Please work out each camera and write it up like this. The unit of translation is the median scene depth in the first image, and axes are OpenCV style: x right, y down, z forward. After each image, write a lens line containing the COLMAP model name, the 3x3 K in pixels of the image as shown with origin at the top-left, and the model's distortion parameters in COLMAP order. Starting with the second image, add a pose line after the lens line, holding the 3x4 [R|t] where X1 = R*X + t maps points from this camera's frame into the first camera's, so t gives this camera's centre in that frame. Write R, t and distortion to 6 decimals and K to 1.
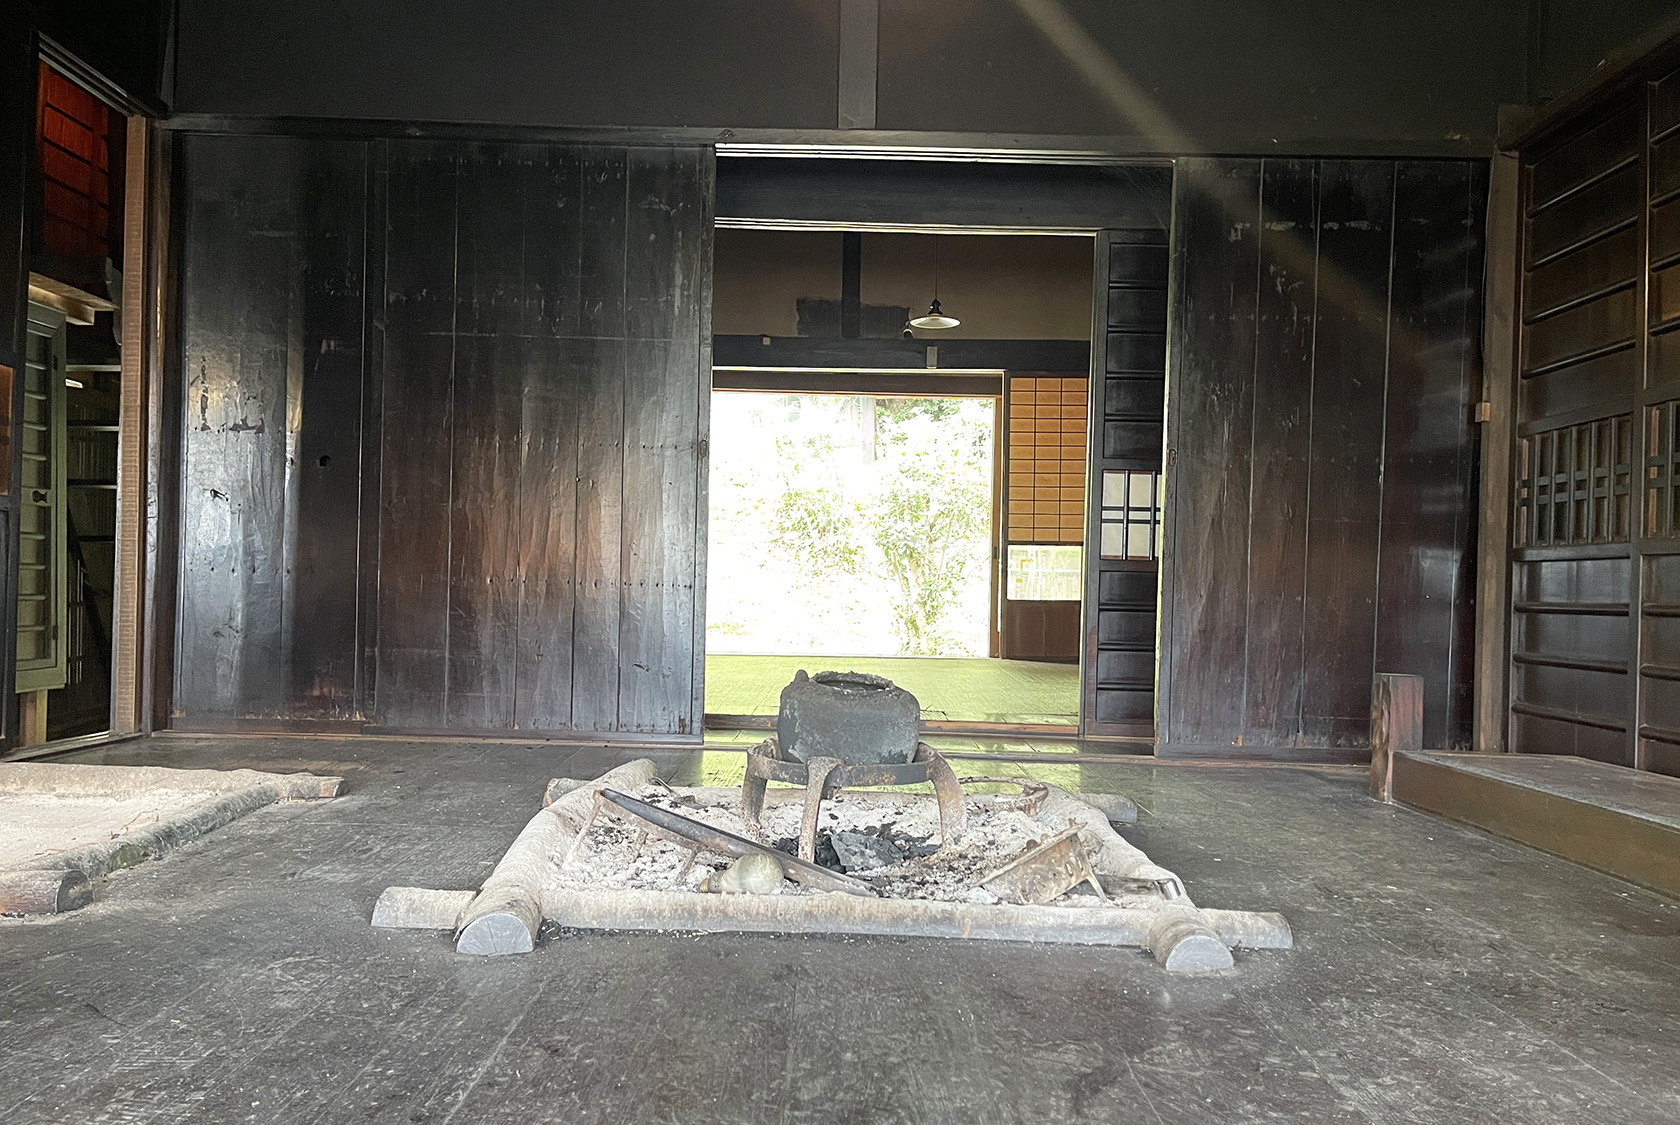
lens RADIAL K [[1267.2, 0, 807.7], [0, 1267.2, 551.1], [0, 0, 1]] dist [0.069195, -0.101283]
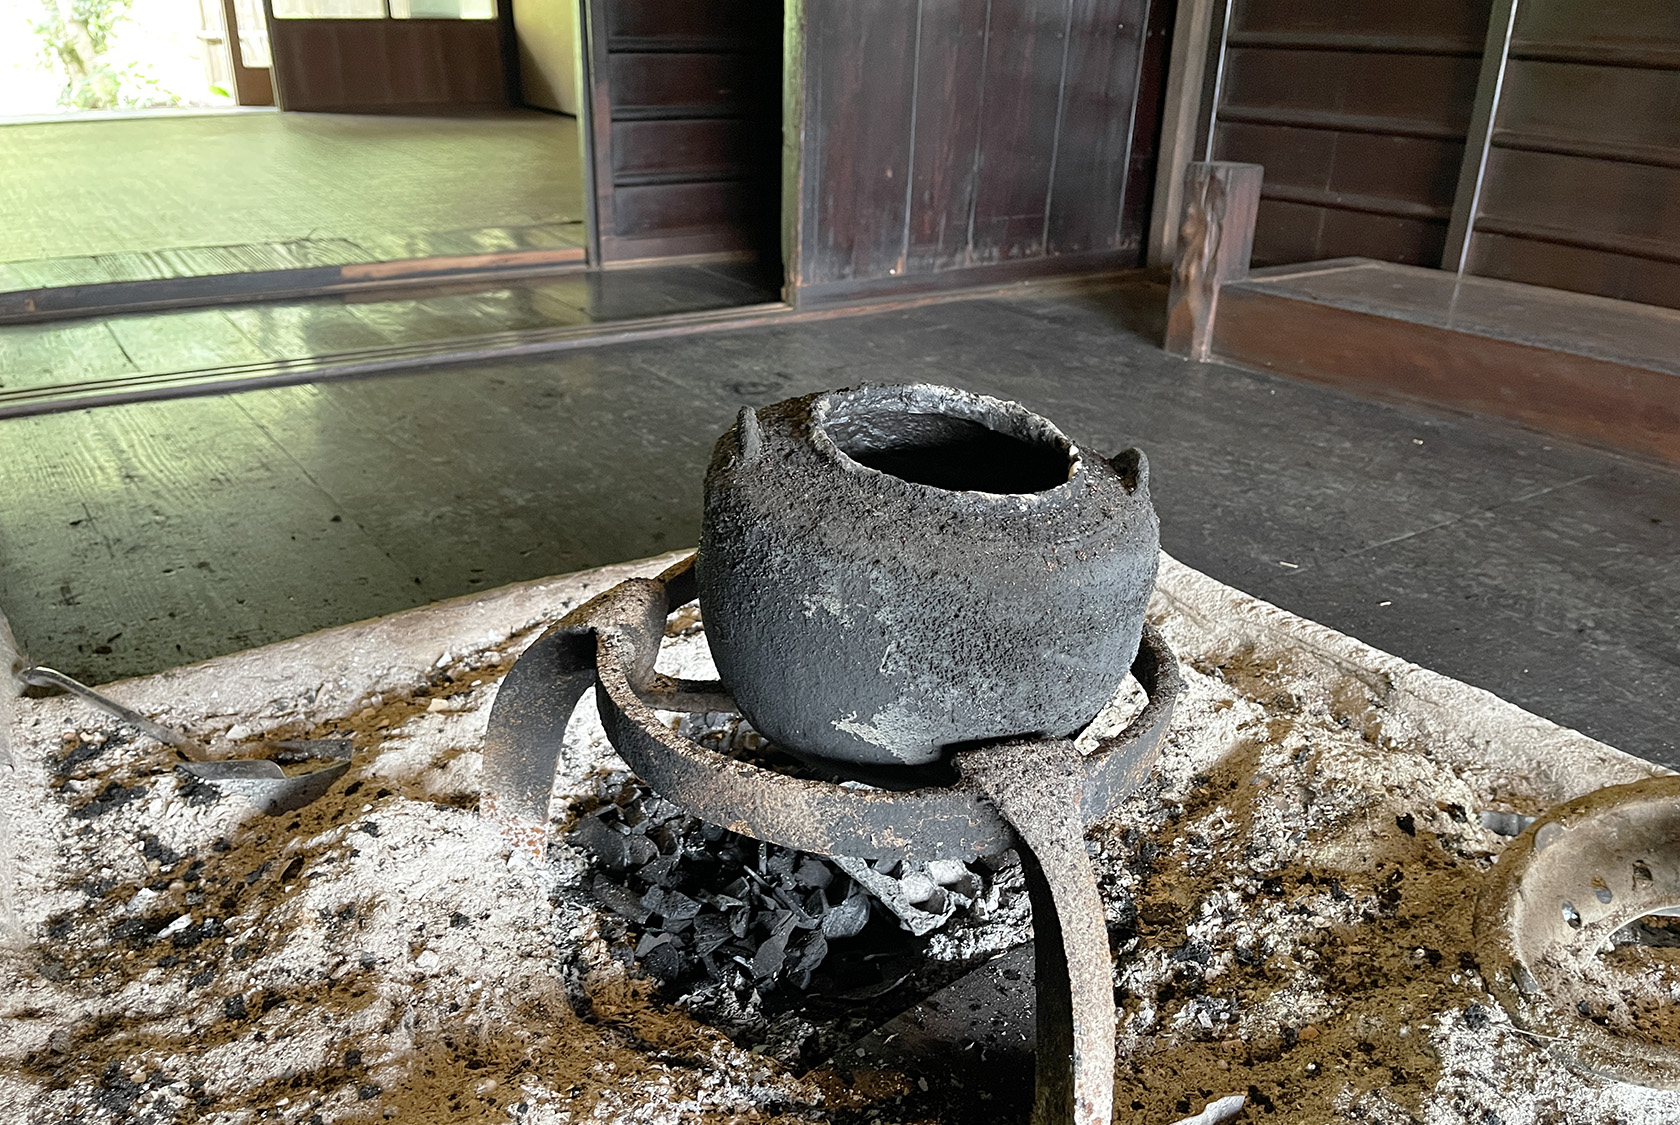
lens RADIAL K [[1267.2, 0, 807.7], [0, 1267.2, 551.1], [0, 0, 1]] dist [0.069195, -0.101283]
pose [[0.808277, -0.238533, 0.538321, -0.094021], [-0.015658, 0.905234, 0.424624, 0.001210], [-0.588594, -0.351643, 0.727945, 0.493015]]
